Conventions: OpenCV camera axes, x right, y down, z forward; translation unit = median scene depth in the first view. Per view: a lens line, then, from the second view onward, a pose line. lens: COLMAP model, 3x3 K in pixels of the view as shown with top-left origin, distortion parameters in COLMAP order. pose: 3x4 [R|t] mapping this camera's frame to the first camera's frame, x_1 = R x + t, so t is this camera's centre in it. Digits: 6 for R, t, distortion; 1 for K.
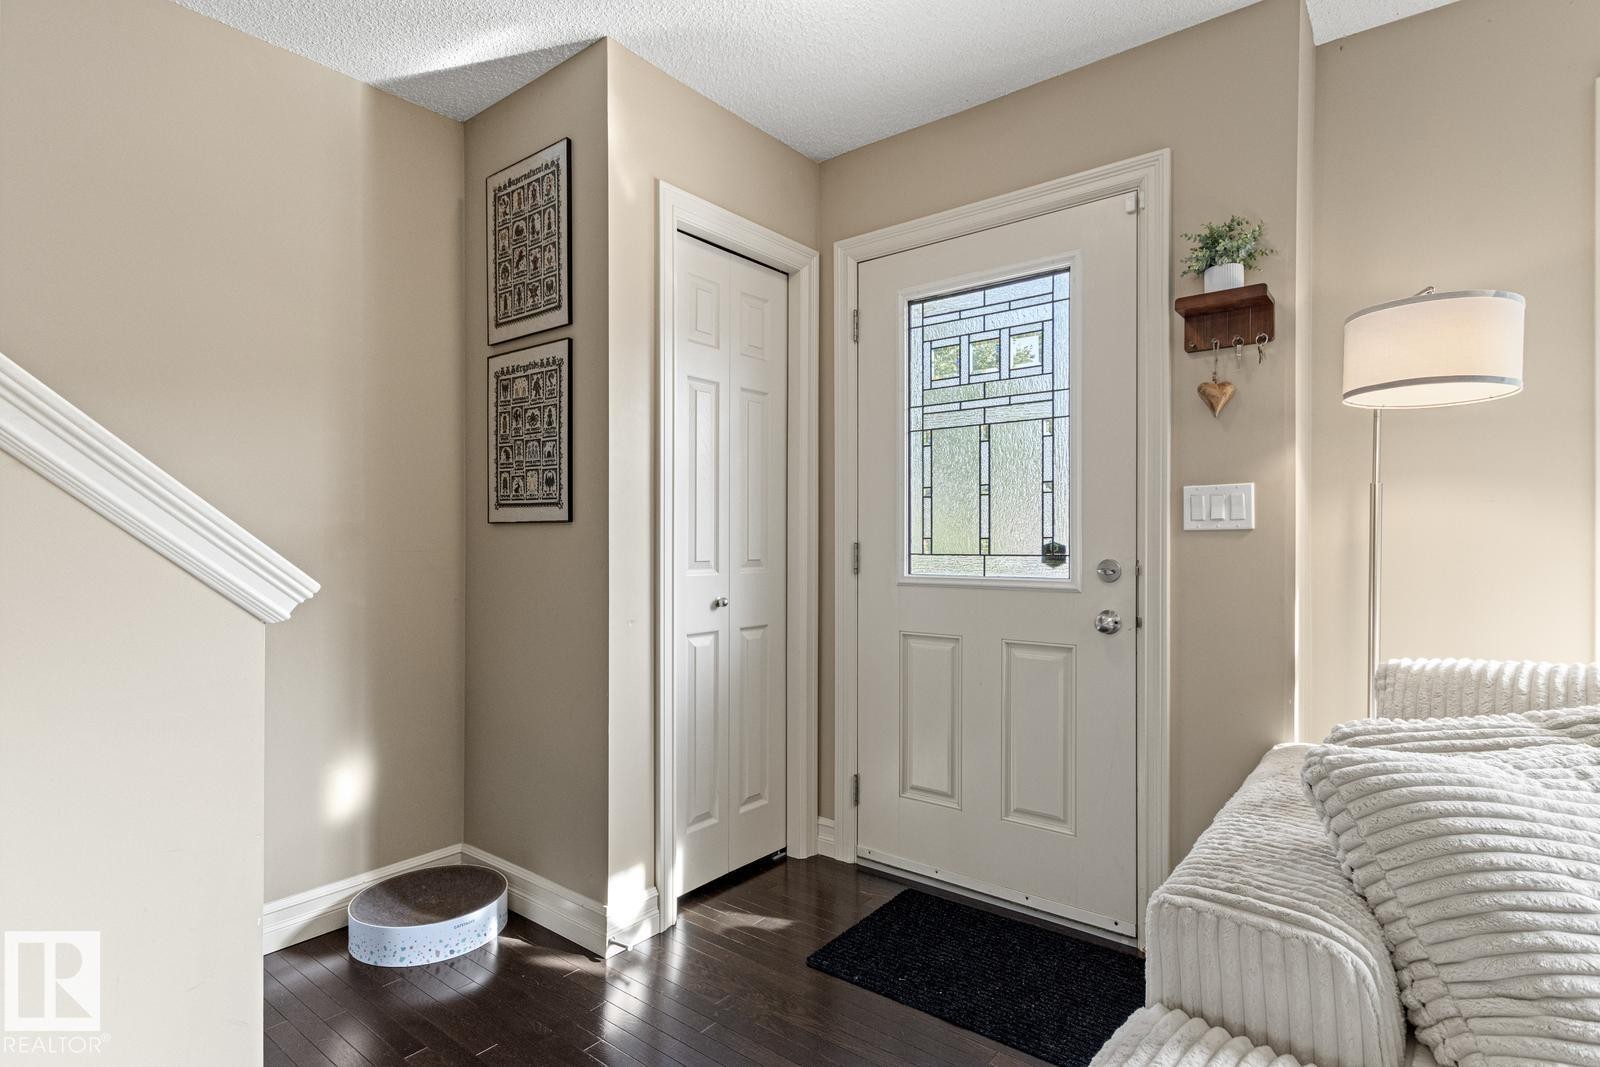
lens RADIAL K [[790.8, 0, 794.3], [0, 790.8, 533.4], [0, 0, 1]] dist [0.002180, 0.002949]
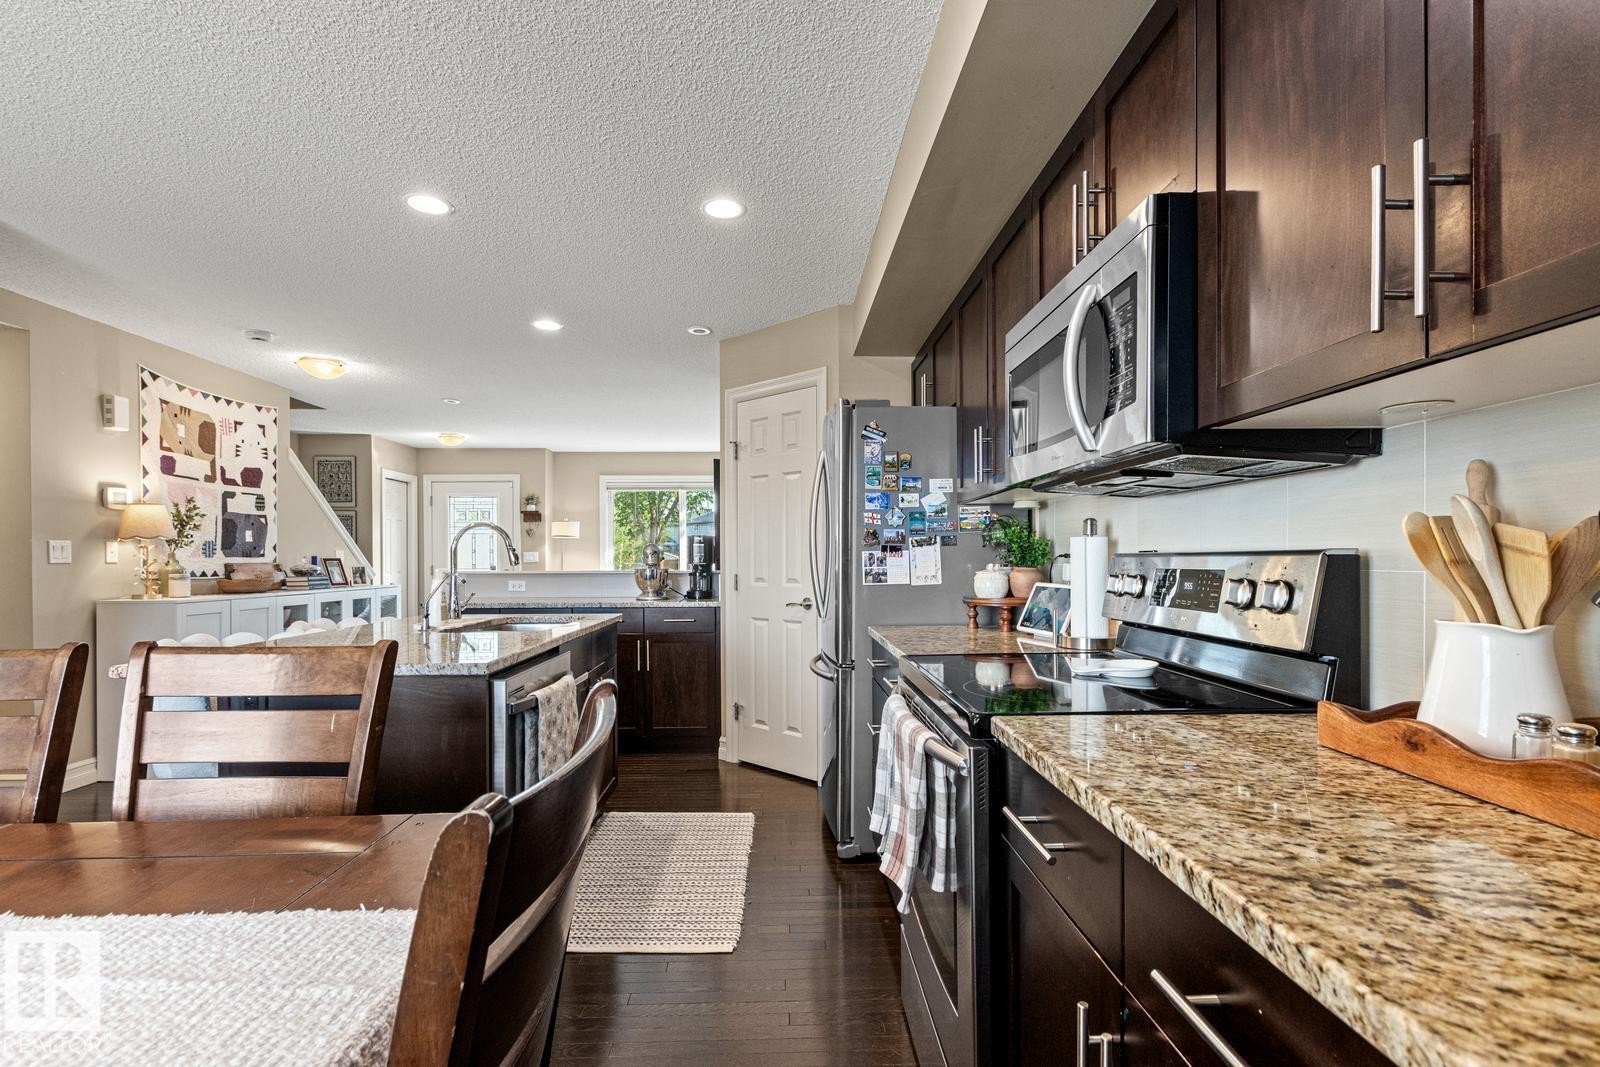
lens RADIAL K [[750.4, 0, 806.7], [0, 750.4, 570.5], [0, 0, 1]] dist [0.006204, -0.000185]
pose [[0.756288, -0.012614, 0.654117, -0.859947], [0.002201, 0.999858, 0.016737, -0.020788], [-0.654235, -0.011219, 0.756208, -2.610665]]
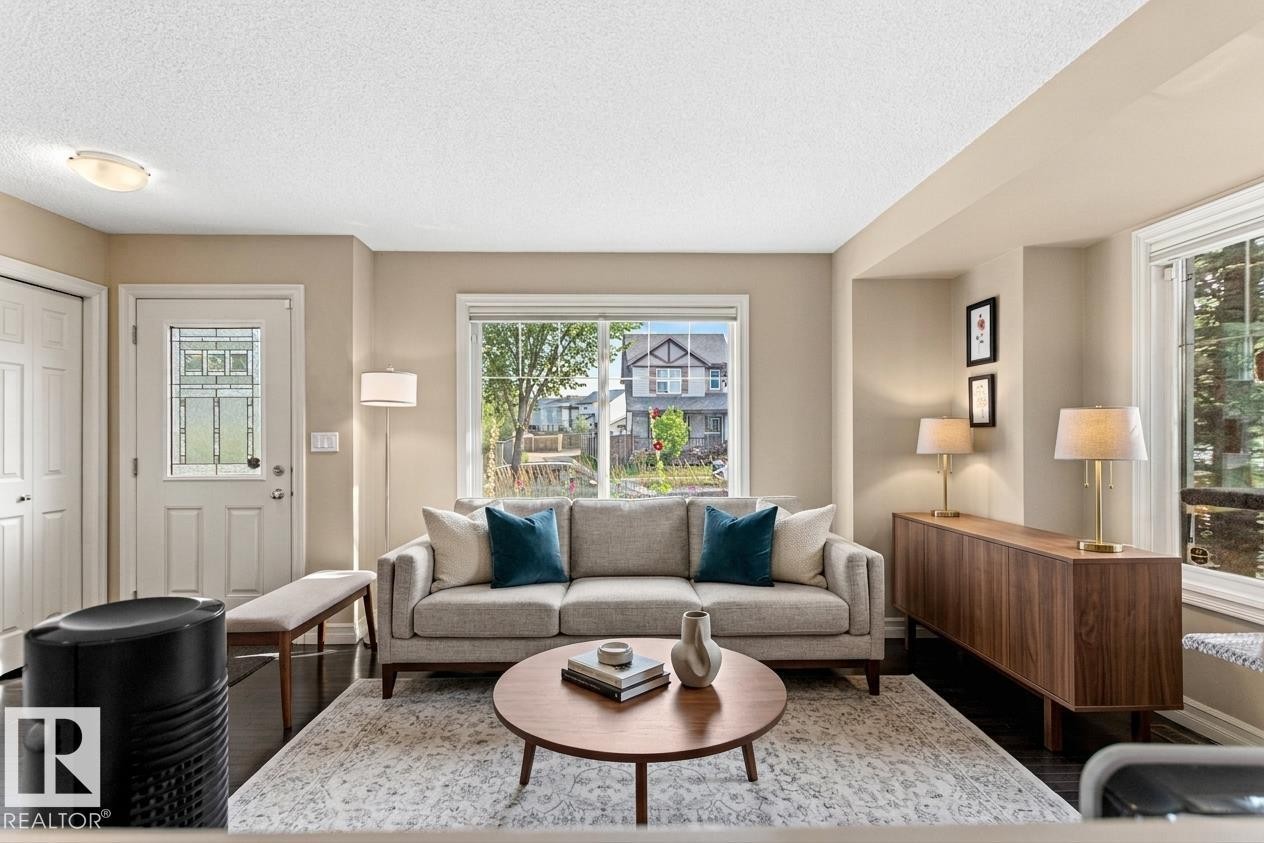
lens RADIAL K [[624.7, 0, 631.3], [0, 624.7, 432.6], [0, 0, 1]] dist [0.002180, 0.002949]
pose [[0.765692, 0.002589, 0.643202, 0.030460], [-0.001081, 0.999996, -0.002739, -0.046155], [-0.643207, 0.001402, 0.765691, -0.820928]]
